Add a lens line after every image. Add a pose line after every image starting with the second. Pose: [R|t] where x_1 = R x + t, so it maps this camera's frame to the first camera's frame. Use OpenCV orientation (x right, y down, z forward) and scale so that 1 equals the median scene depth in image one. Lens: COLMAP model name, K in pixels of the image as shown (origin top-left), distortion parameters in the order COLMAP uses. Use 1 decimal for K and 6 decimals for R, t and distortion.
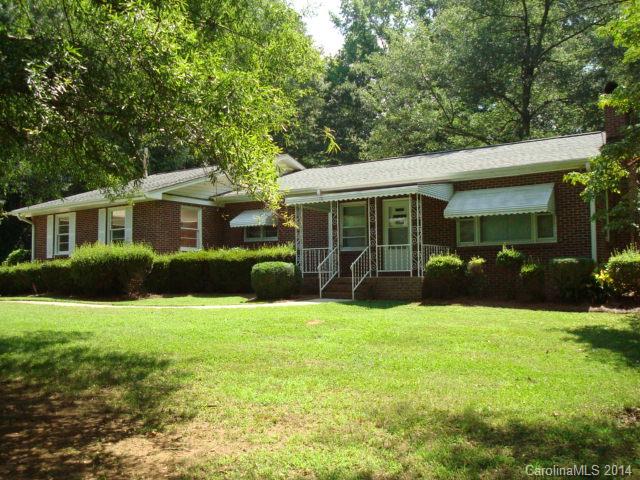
lens RADIAL K [[667.5, 0, 321.4], [0, 667.5, 236.3], [0, 0, 1]] dist [-0.080819, -0.140117]
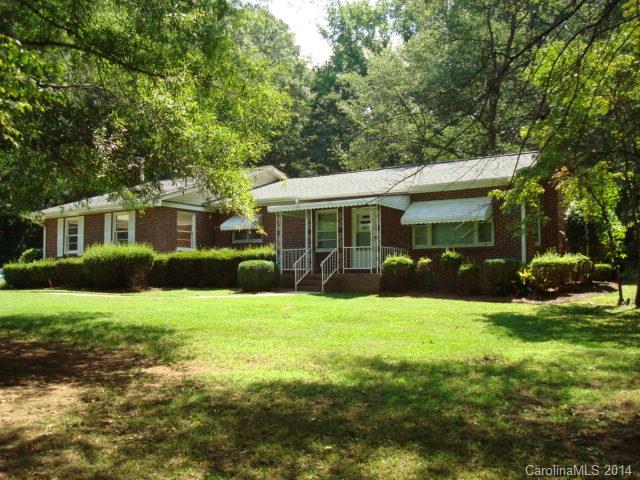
lens RADIAL K [[667.5, 0, 321.4], [0, 667.5, 236.3], [0, 0, 1]] dist [-0.080819, -0.140117]
pose [[0.999869, 0.007941, 0.014131, 0.024612], [-0.007898, 0.999964, -0.003095, -0.001652], [-0.014156, 0.002983, 0.999895, -0.176289]]
